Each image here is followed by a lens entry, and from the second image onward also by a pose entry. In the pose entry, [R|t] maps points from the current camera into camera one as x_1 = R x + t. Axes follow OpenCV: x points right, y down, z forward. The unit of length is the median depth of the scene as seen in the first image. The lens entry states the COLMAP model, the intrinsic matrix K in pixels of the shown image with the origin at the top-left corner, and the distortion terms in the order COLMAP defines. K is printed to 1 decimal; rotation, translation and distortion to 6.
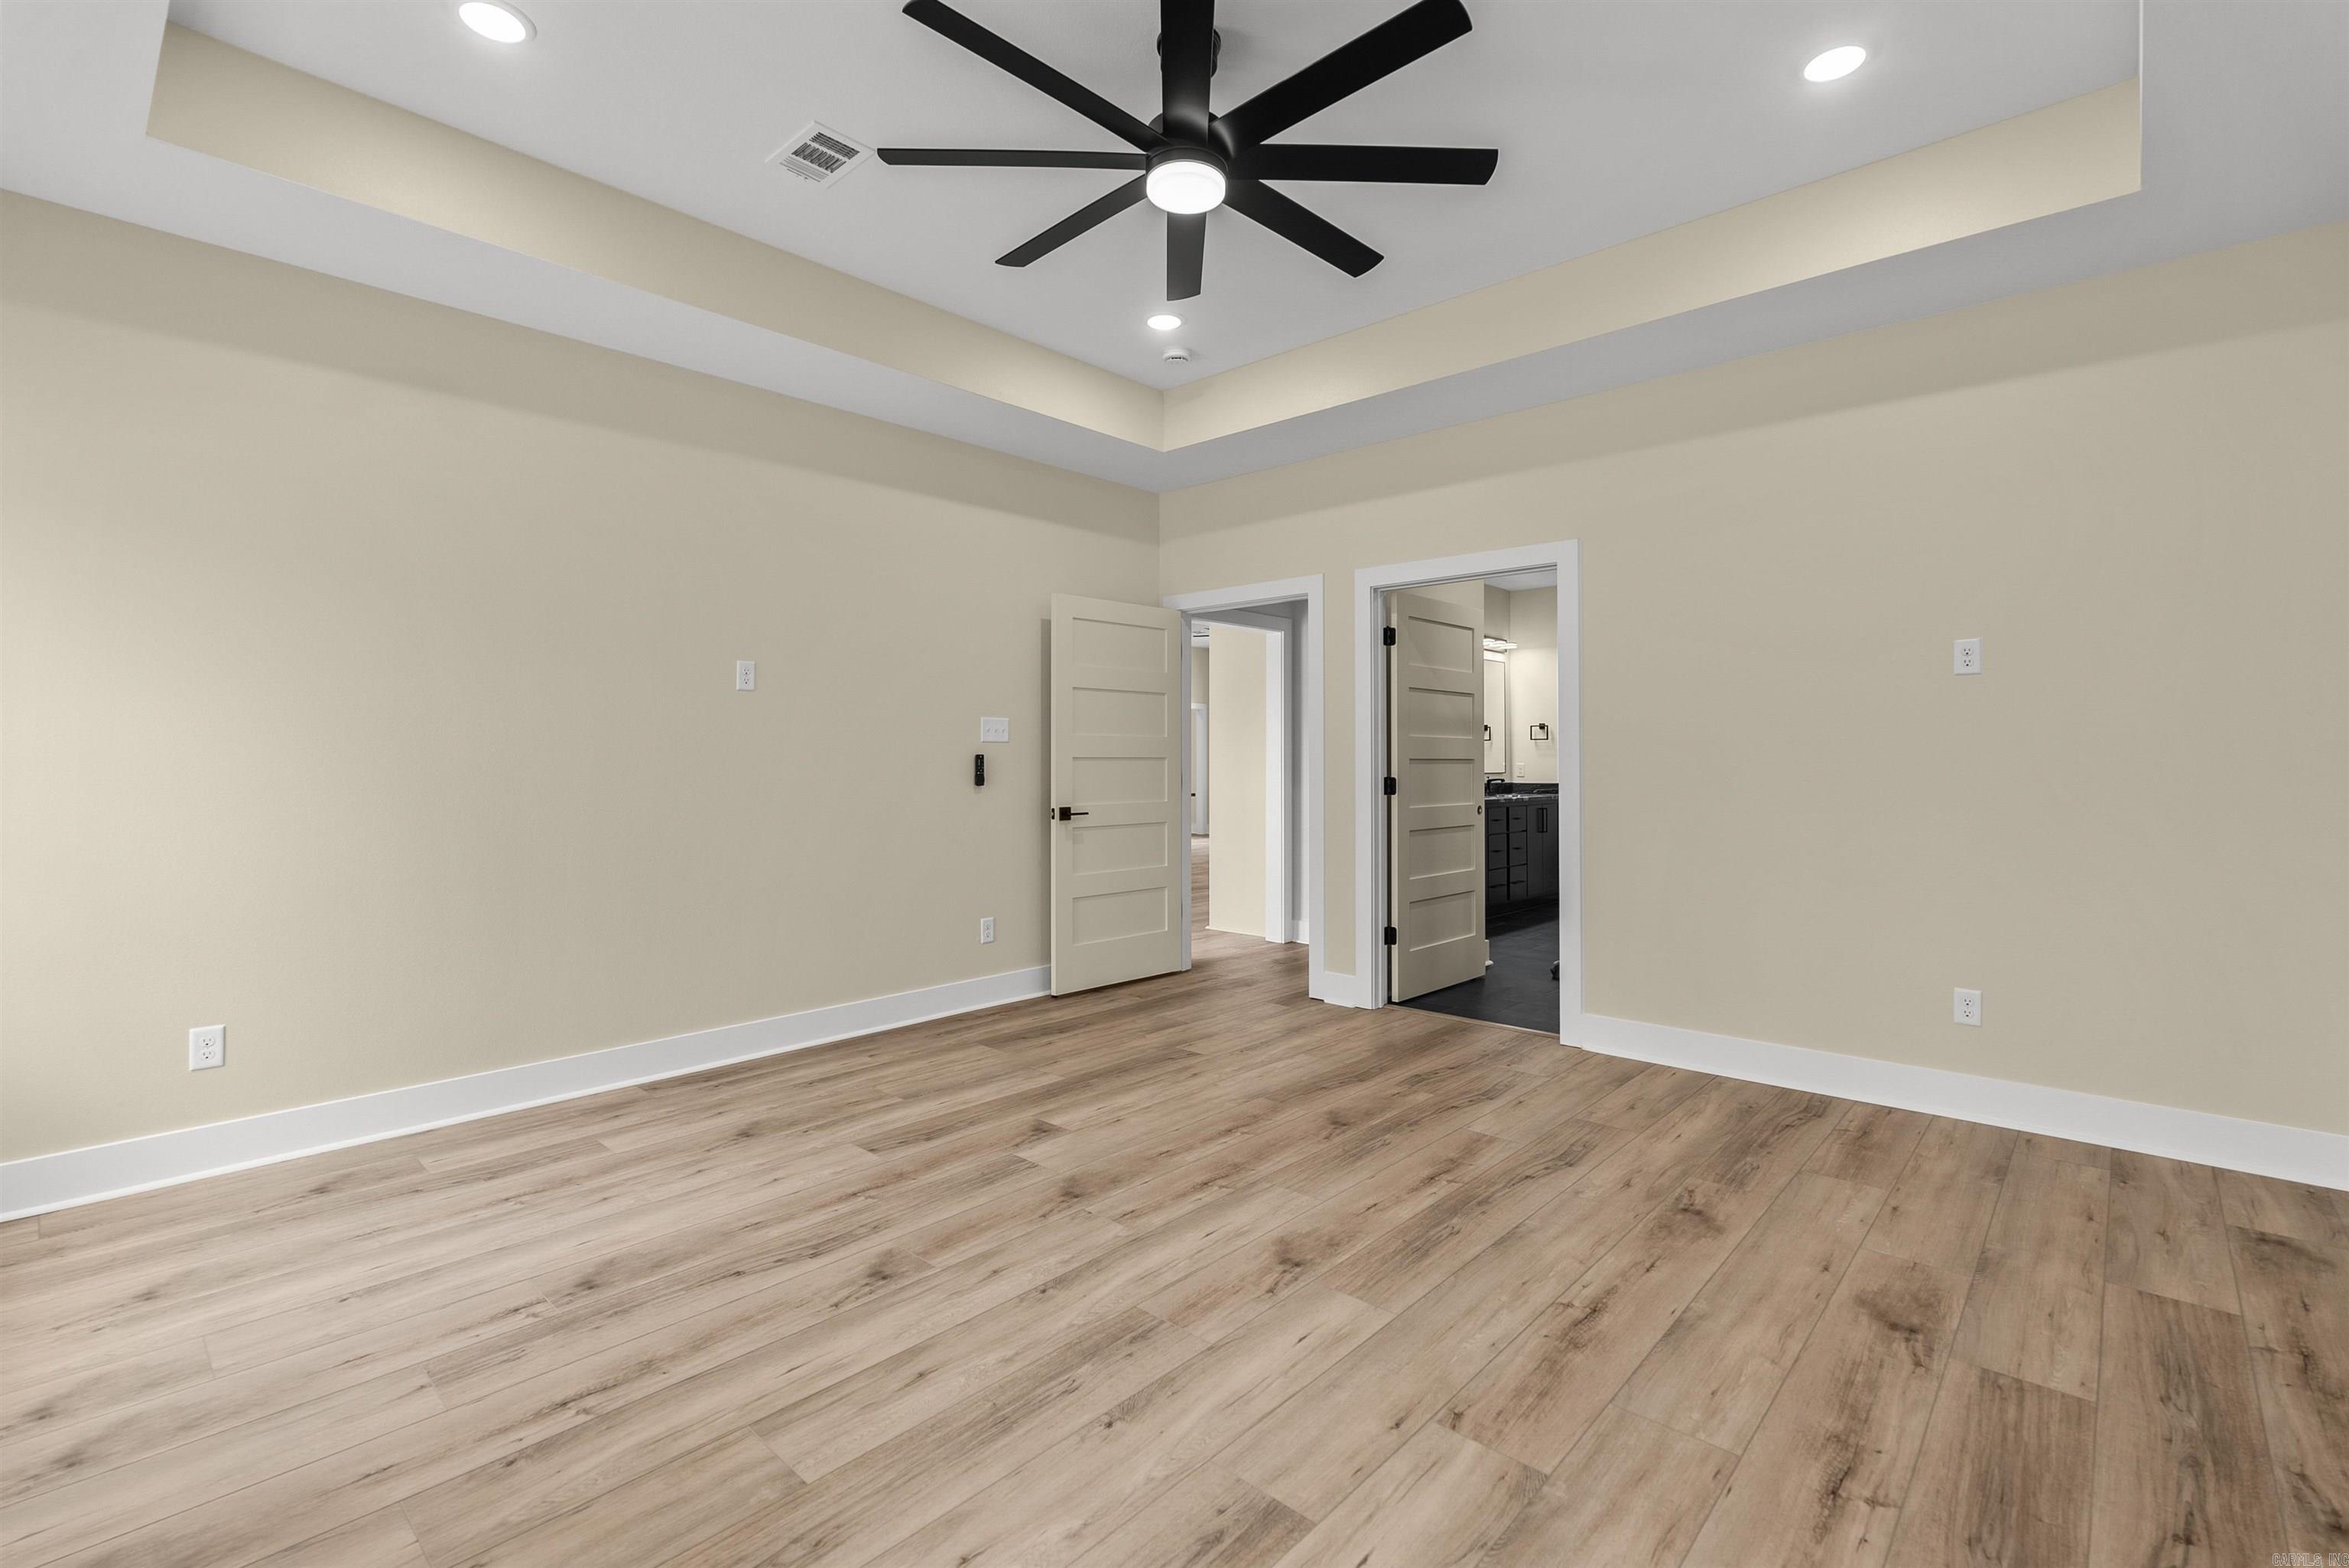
lens RADIAL K [[1044.1, 0, 1178.1], [0, 1044.1, 772.3], [0, 0, 1]] dist [-0.009582, 0.000712]
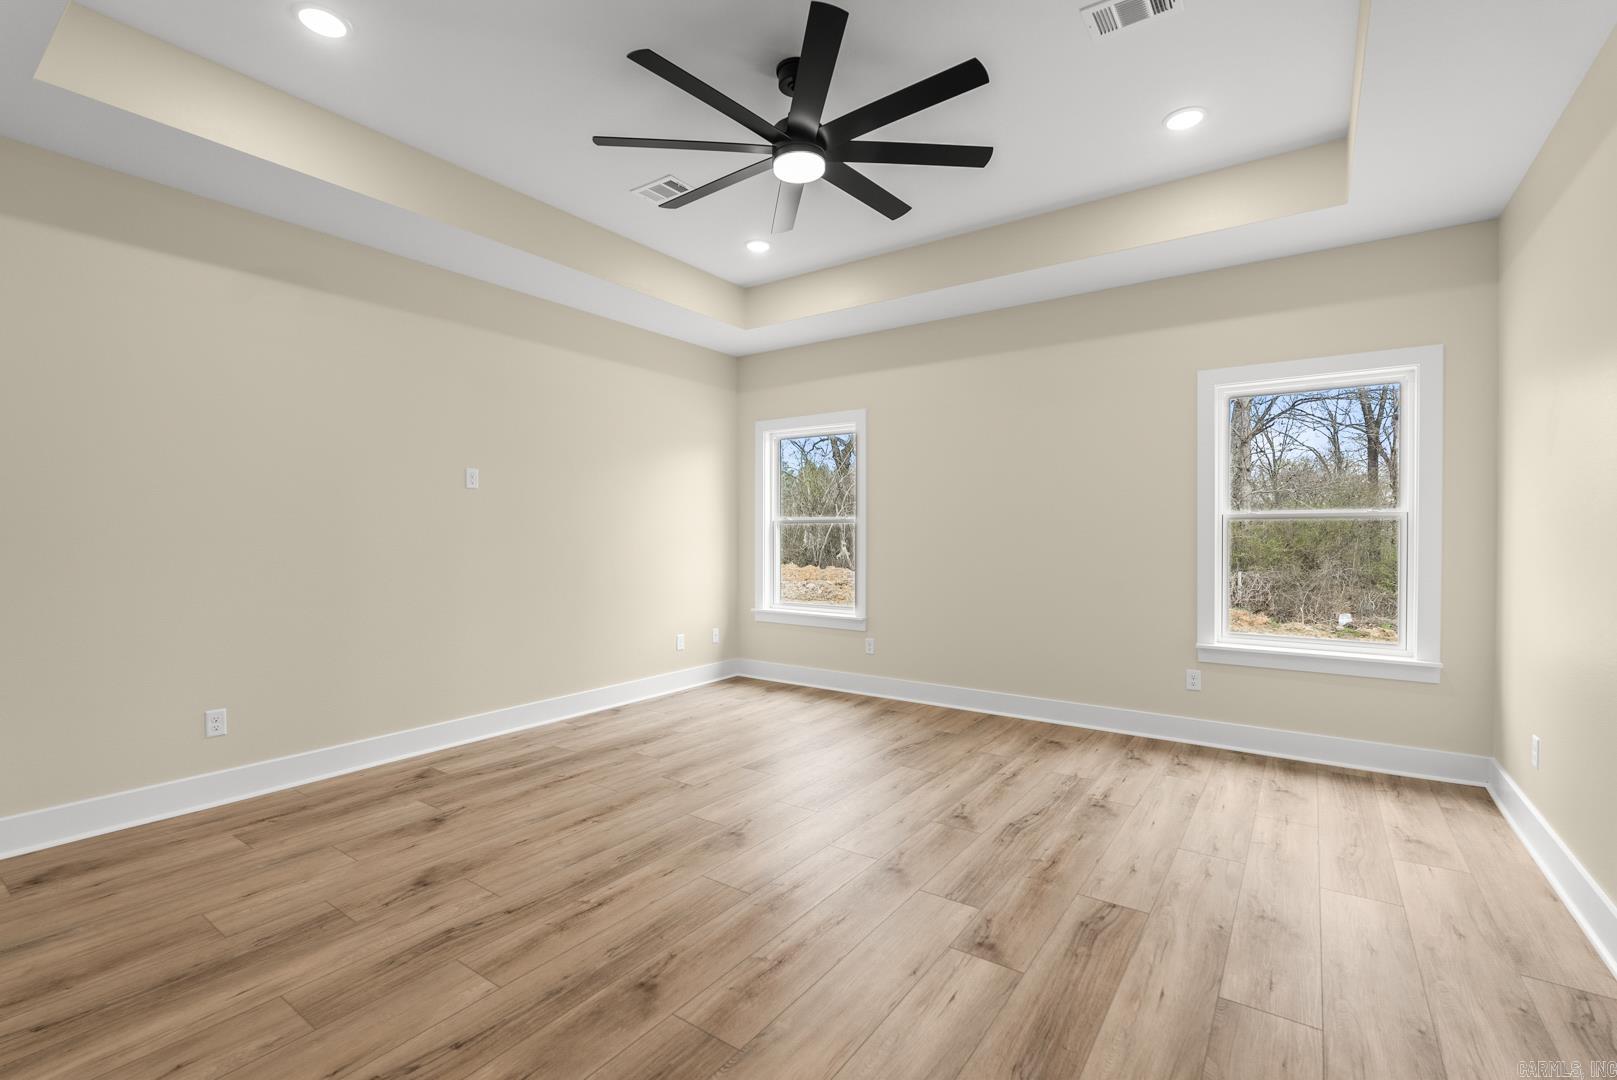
lens RADIAL K [[718.8, 0, 811.0], [0, 718.8, 531.9], [0, 0, 1]] dist [-0.009582, 0.000712]
pose [[-0.991860, 0.000685, -0.127334, 0.127316], [-0.000464, 0.999959, 0.008995, -0.031400], [0.127335, 0.008981, -0.991819, 2.036683]]
